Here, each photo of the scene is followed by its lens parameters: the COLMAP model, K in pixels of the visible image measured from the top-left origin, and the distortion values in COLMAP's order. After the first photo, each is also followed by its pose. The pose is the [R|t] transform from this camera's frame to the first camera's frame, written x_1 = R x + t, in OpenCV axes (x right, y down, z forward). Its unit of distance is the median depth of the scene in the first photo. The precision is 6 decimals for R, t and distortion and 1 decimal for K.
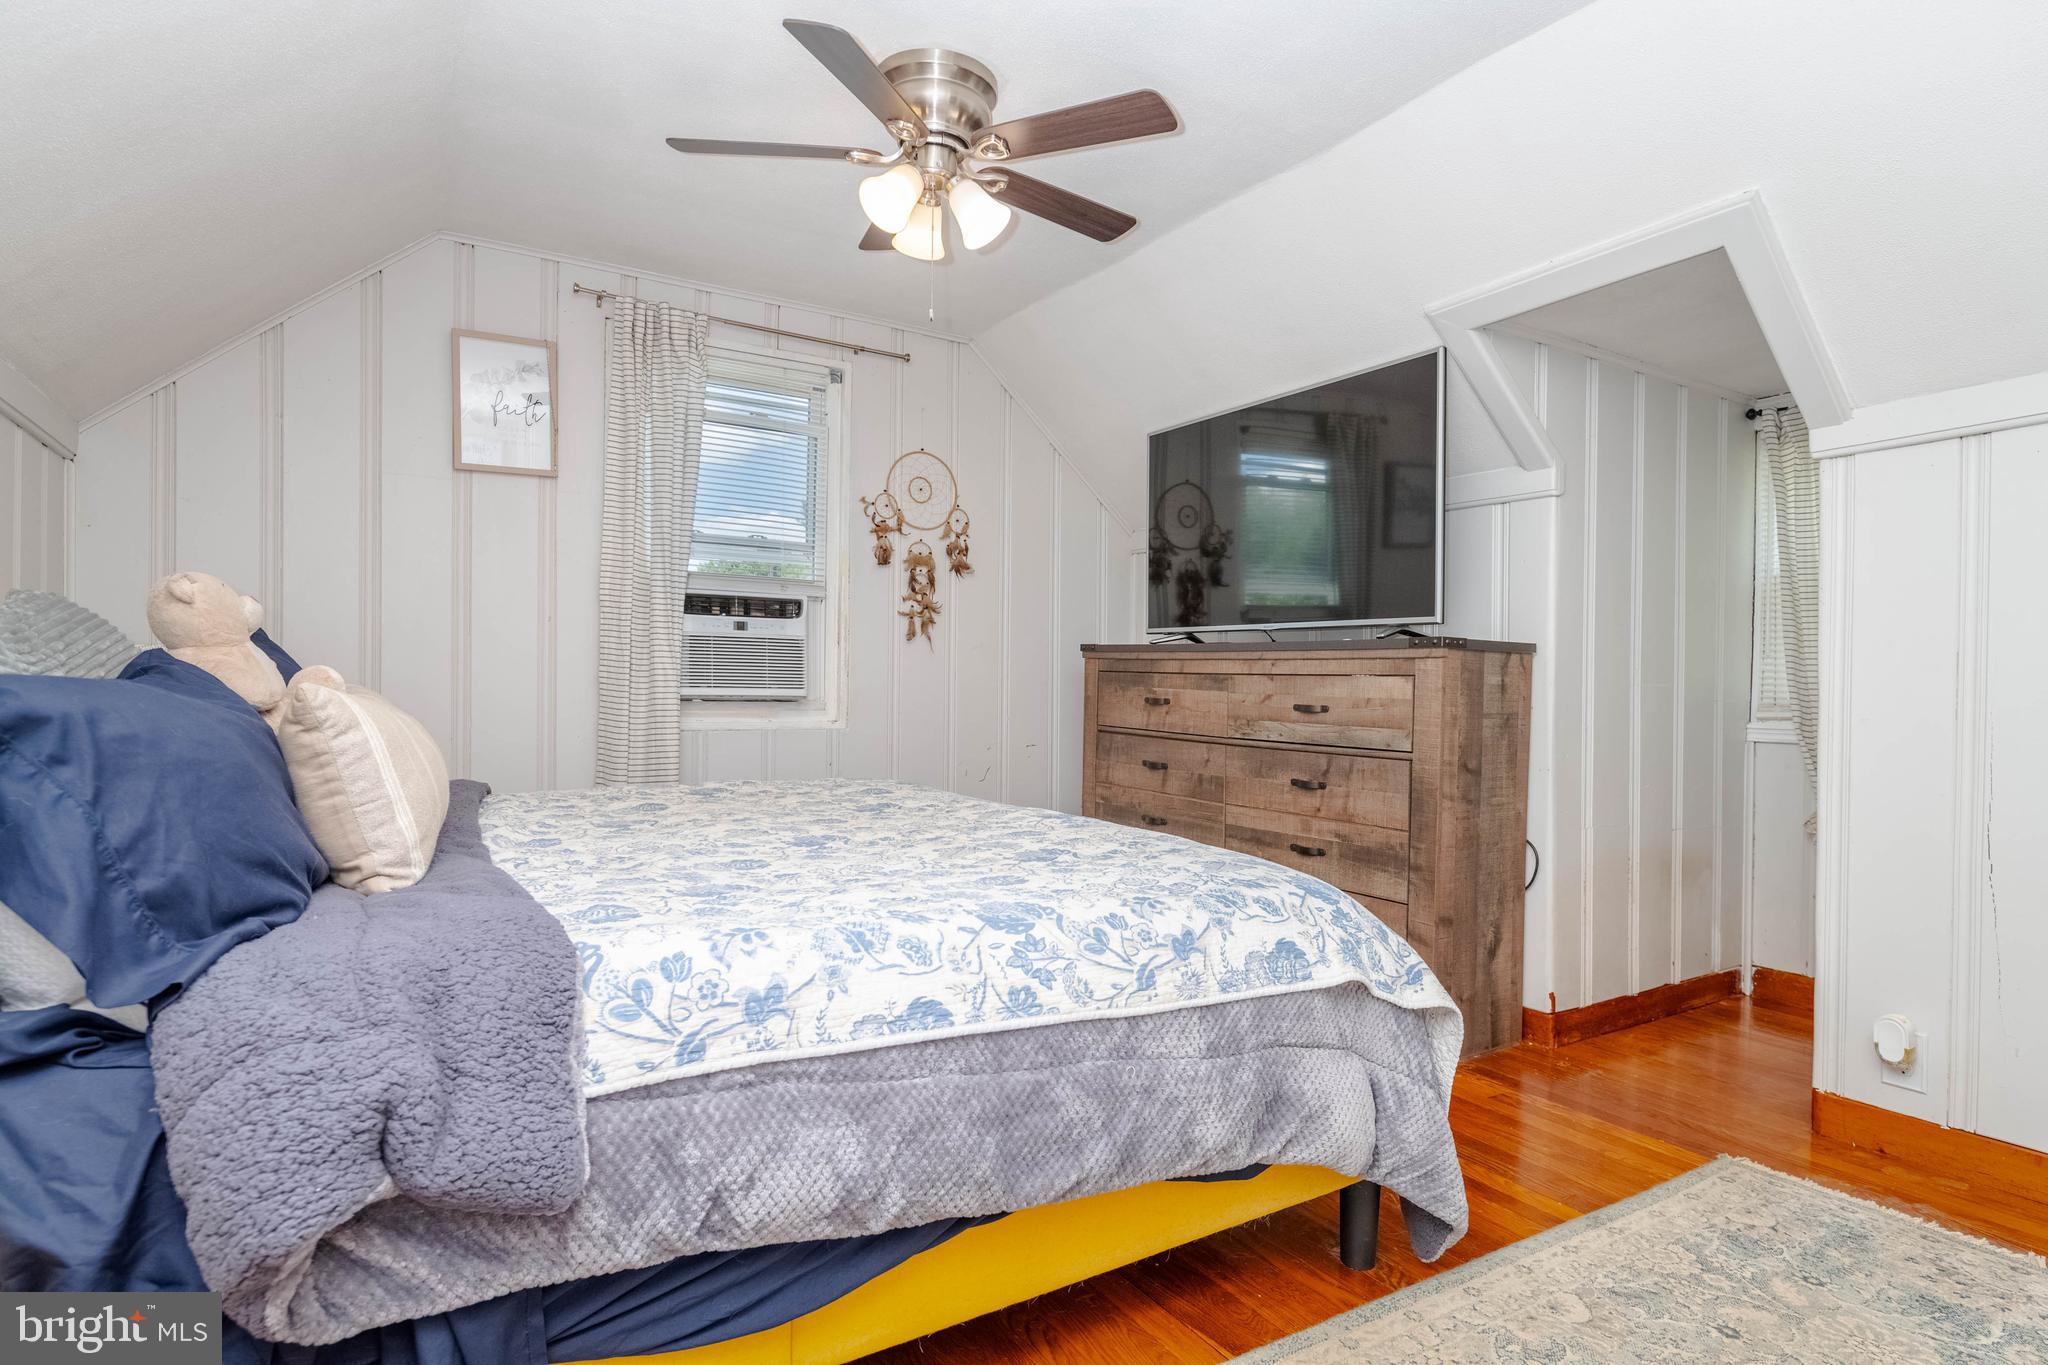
lens RADIAL K [[1074.6, 0, 1032.4], [0, 1074.6, 689.3], [0, 0, 1]] dist [0.002503, 0.000178]
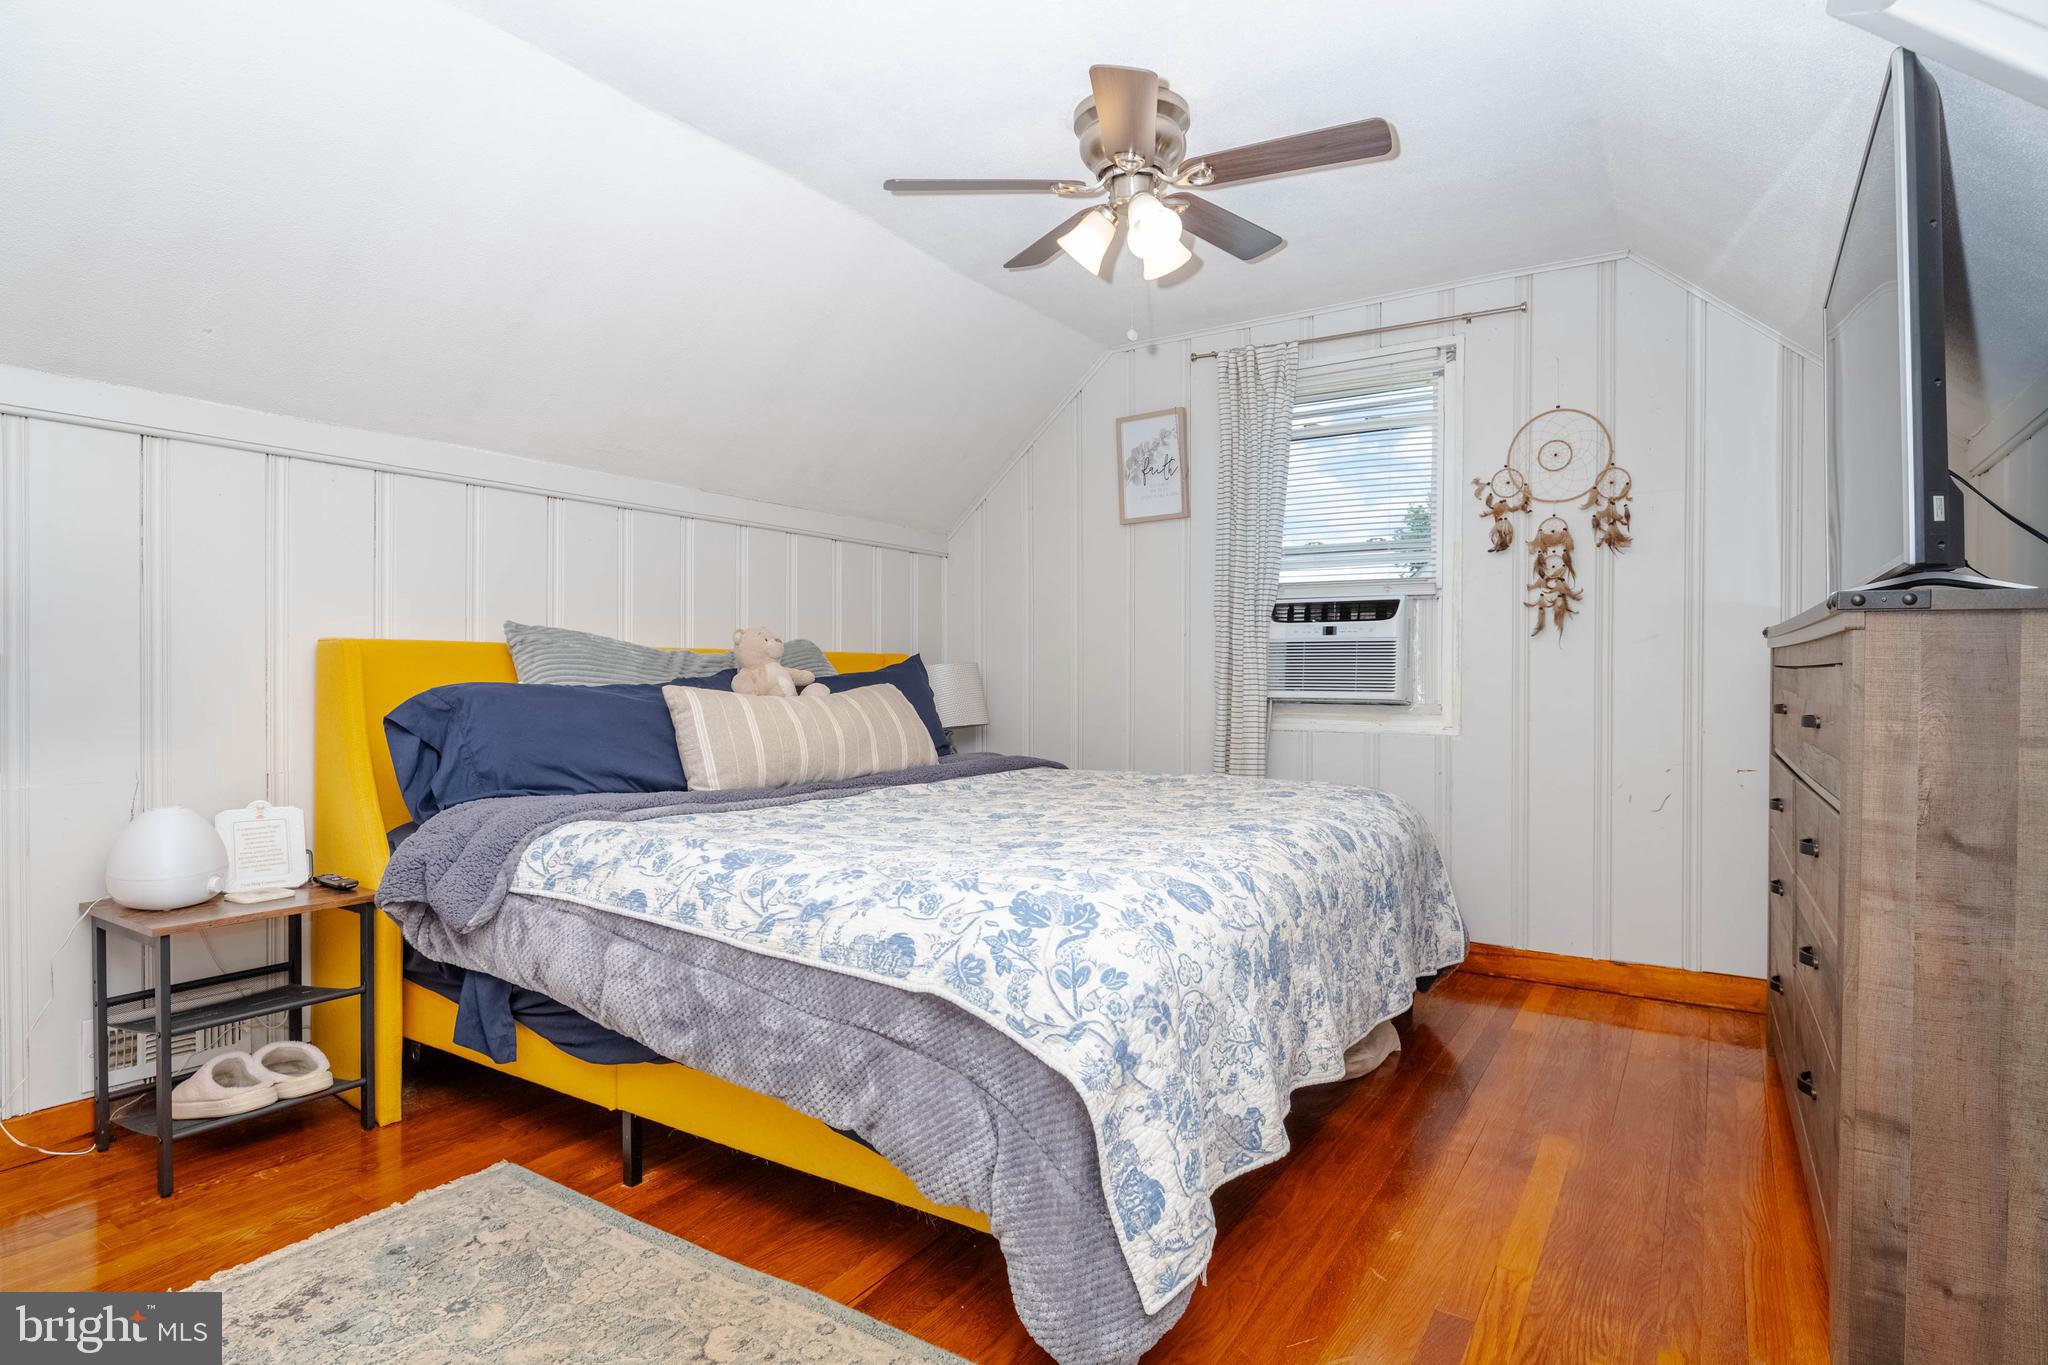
lens RADIAL K [[1074.6, 0, 1032.4], [0, 1074.6, 689.3], [0, 0, 1]] dist [0.002503, 0.000178]
pose [[0.426867, -0.003552, -0.904308, 0.529646], [-0.003423, 0.999979, -0.005543, 0.003630], [0.904308, 0.005461, 0.426845, 0.299813]]
